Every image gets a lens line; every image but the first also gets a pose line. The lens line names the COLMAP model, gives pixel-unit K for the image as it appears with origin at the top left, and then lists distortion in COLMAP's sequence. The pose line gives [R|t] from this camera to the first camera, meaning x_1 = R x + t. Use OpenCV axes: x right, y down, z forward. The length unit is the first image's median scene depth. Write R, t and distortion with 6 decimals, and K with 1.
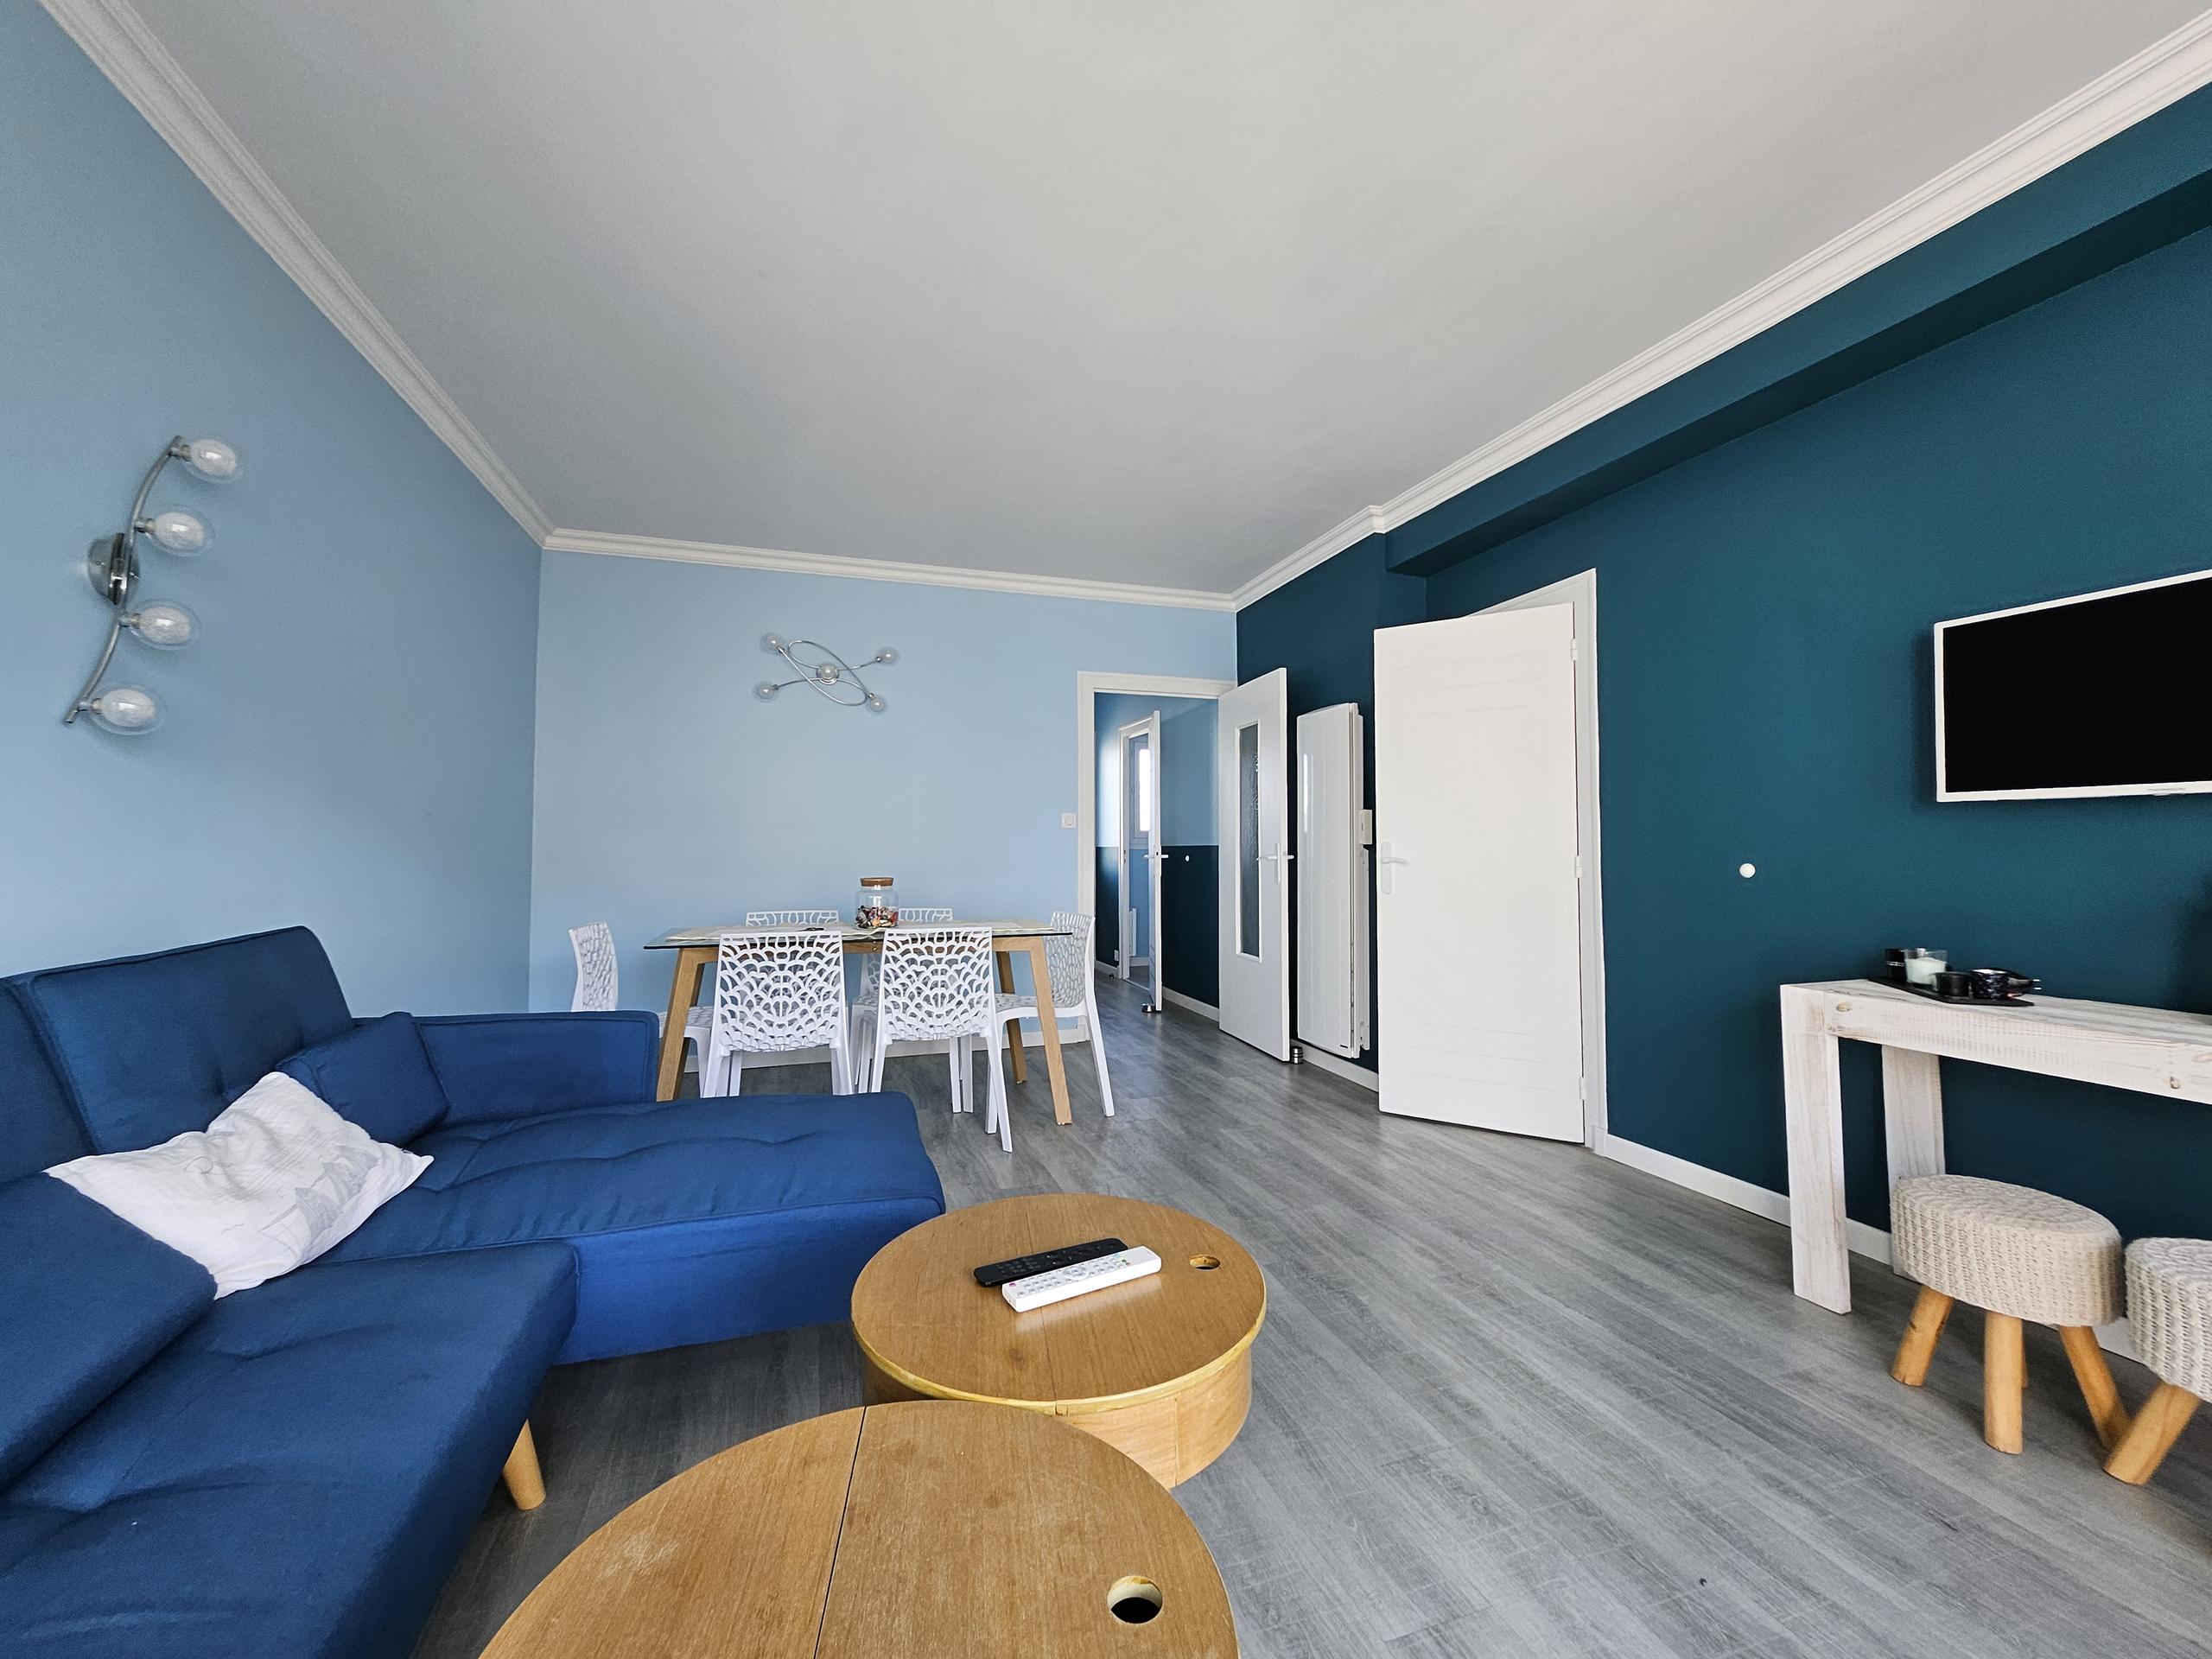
lens RADIAL K [[867.3, 0, 1102.2], [0, 867.3, 819.7], [0, 0, 1]] dist [0.007601, -0.003236]
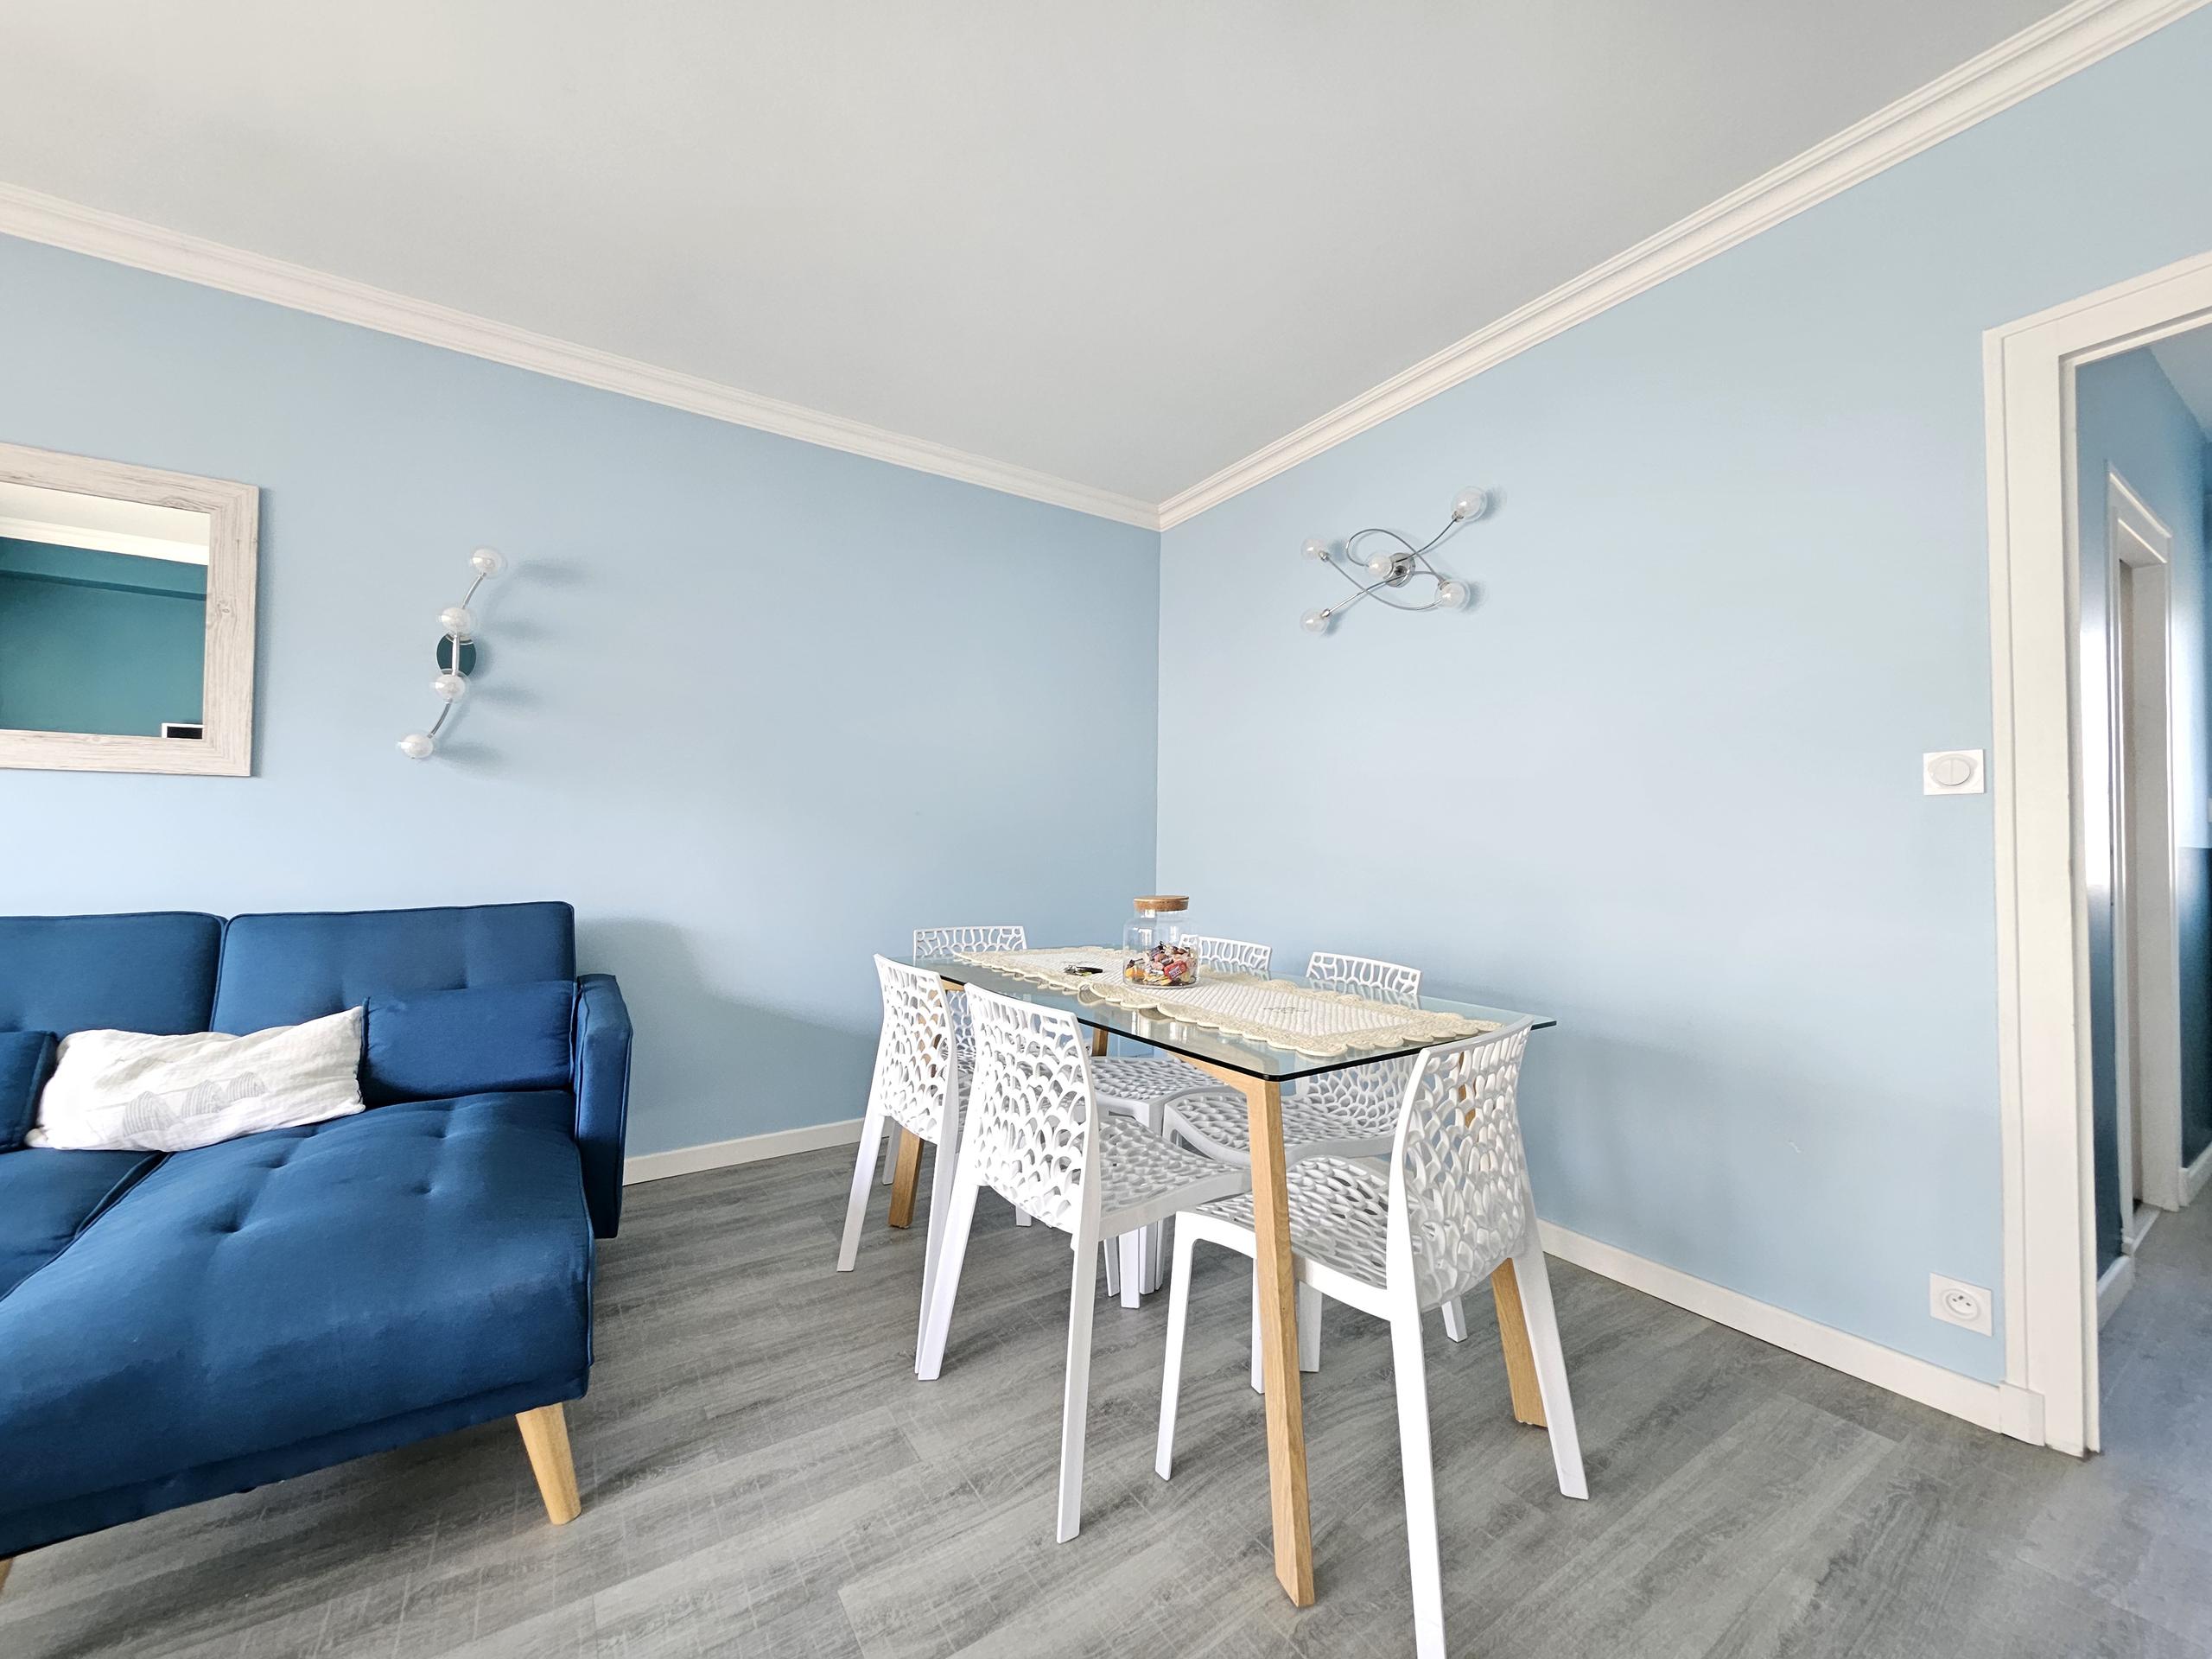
lens RADIAL K [[867.3, 0, 1095.0], [0, 867.3, 817.1], [0, 0, 1]] dist [0.007601, -0.003236]
pose [[0.263631, -0.029960, -0.964158, 0.393233], [0.023719, 0.999417, -0.024571, 0.036092], [0.964332, -0.016391, 0.264188, 1.077820]]
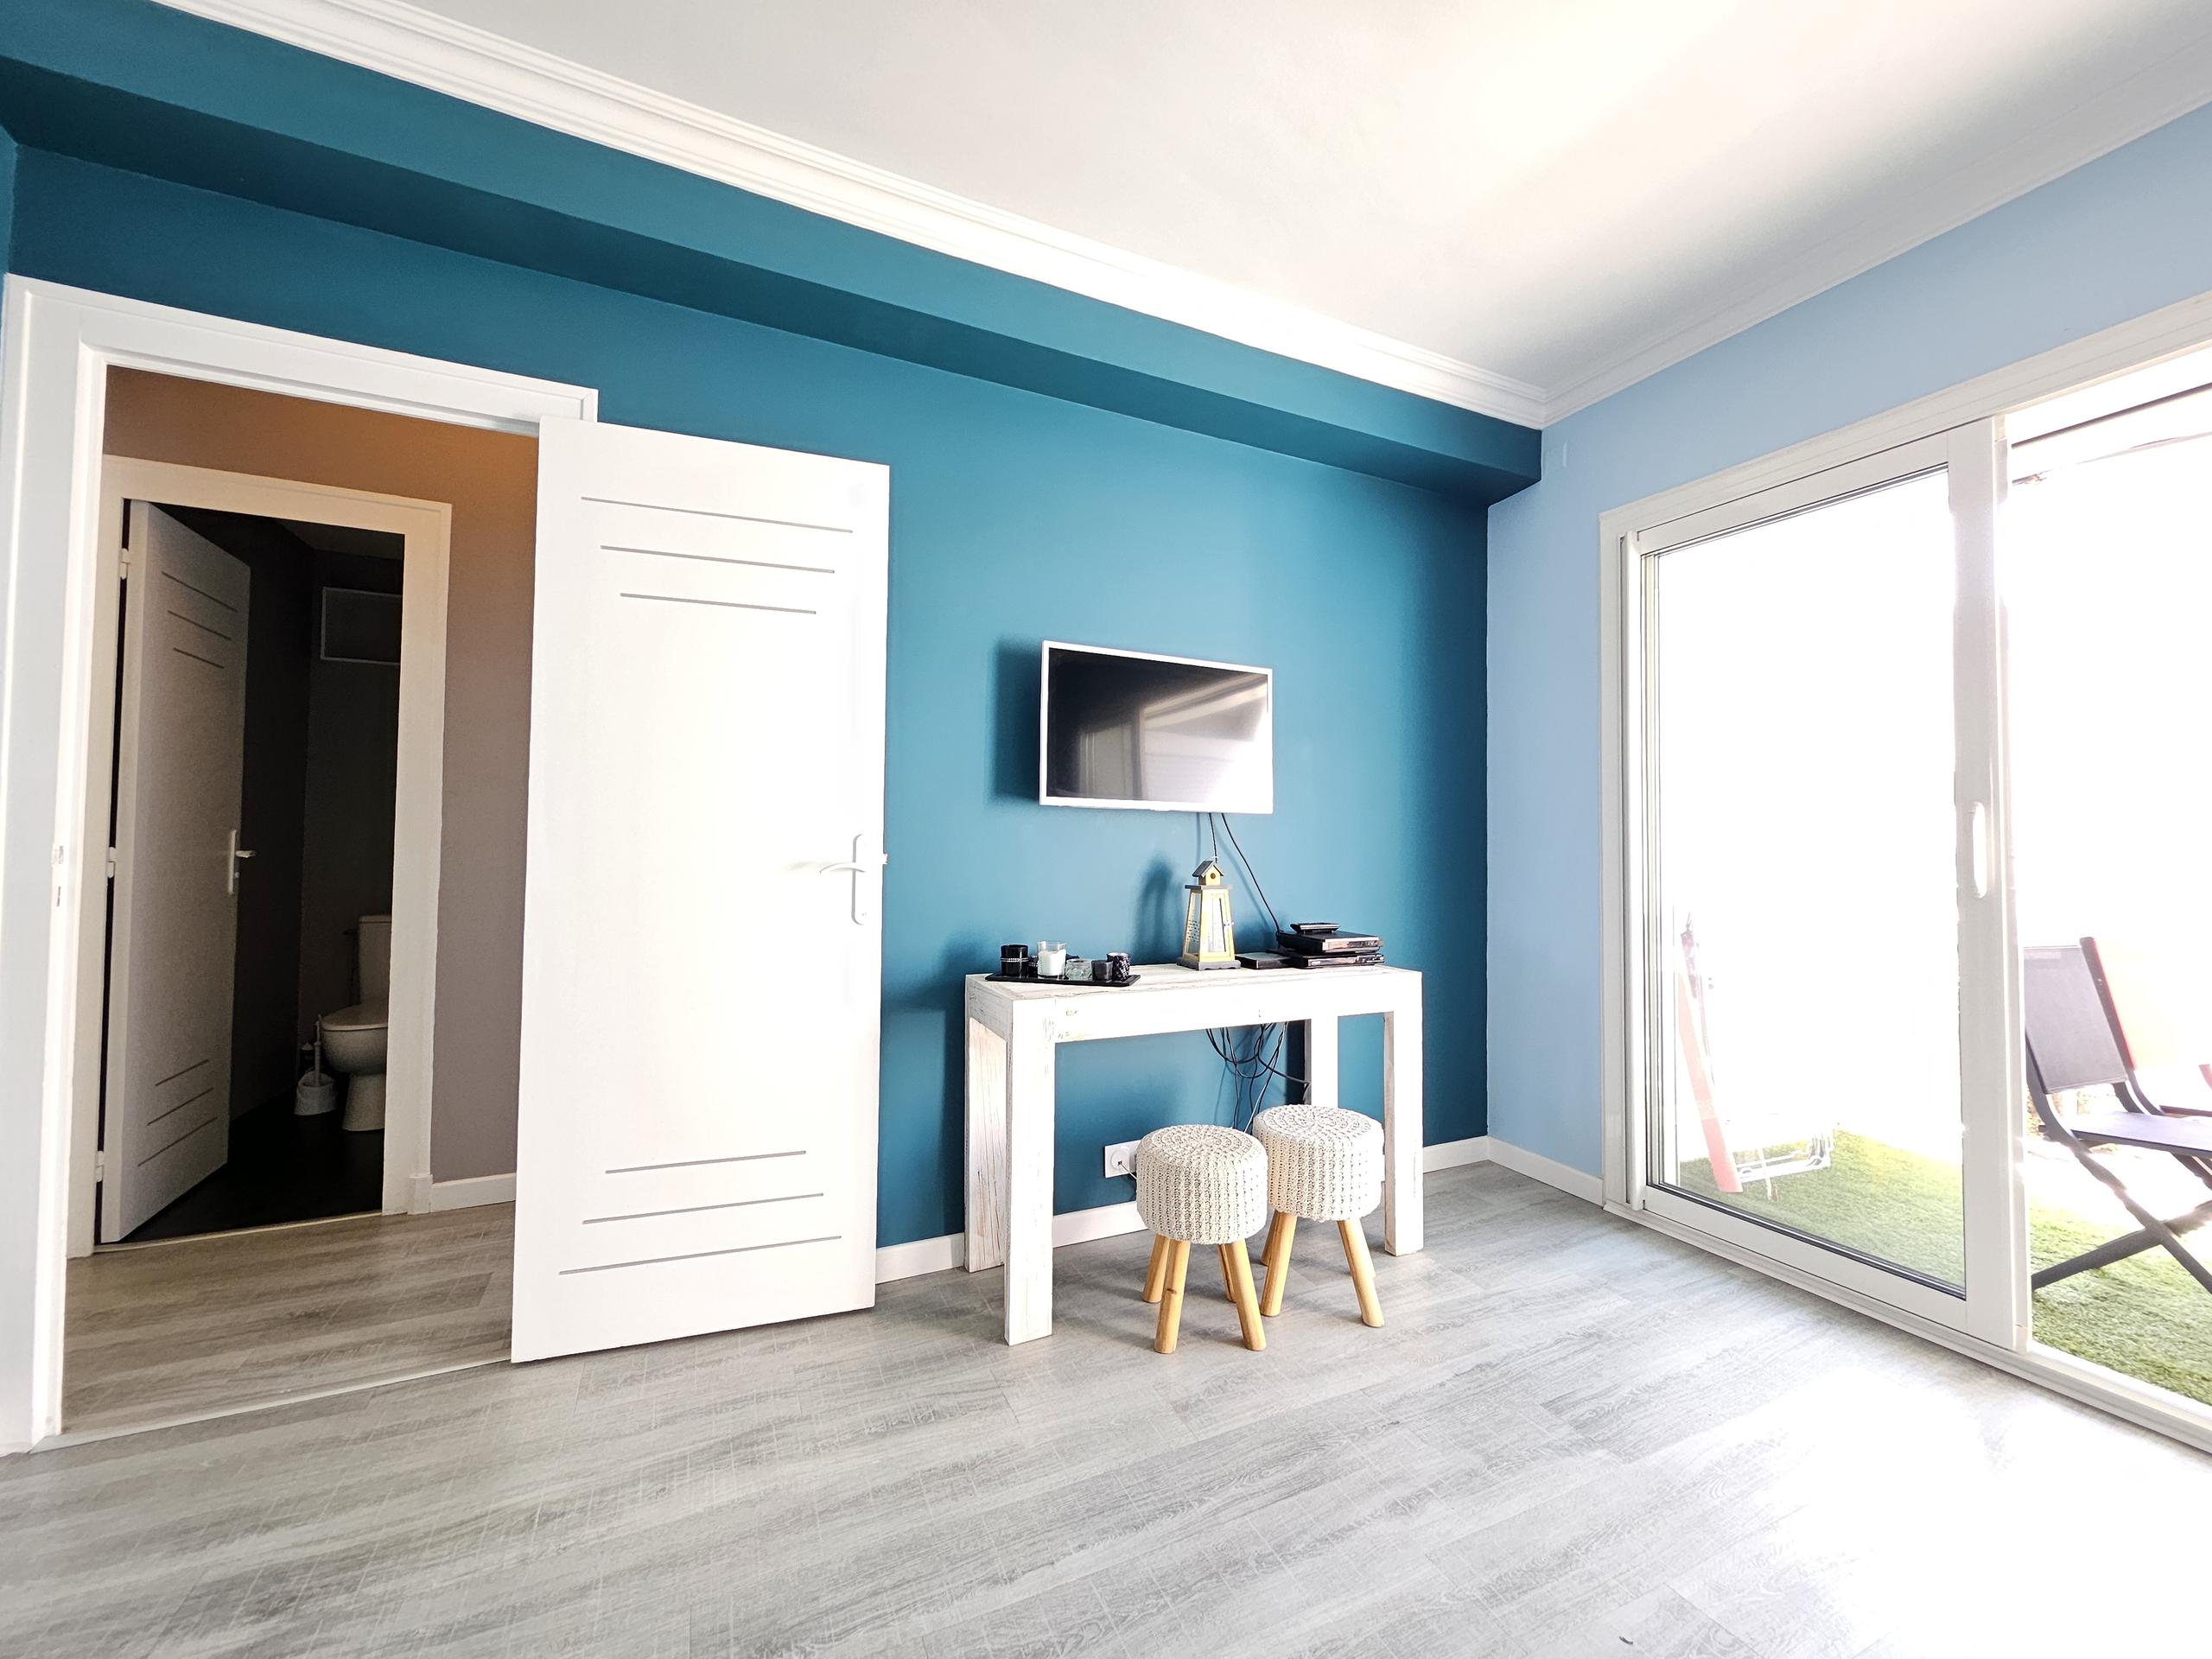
lens RADIAL K [[867.3, 0, 1099.6], [0, 867.3, 825.9], [0, 0, 1]] dist [0.007601, -0.003236]
pose [[-0.120491, 0.020401, 0.992505, -0.093157], [-0.043466, 0.998722, -0.025805, 0.024072], [-0.991762, -0.046250, -0.119450, 0.840451]]
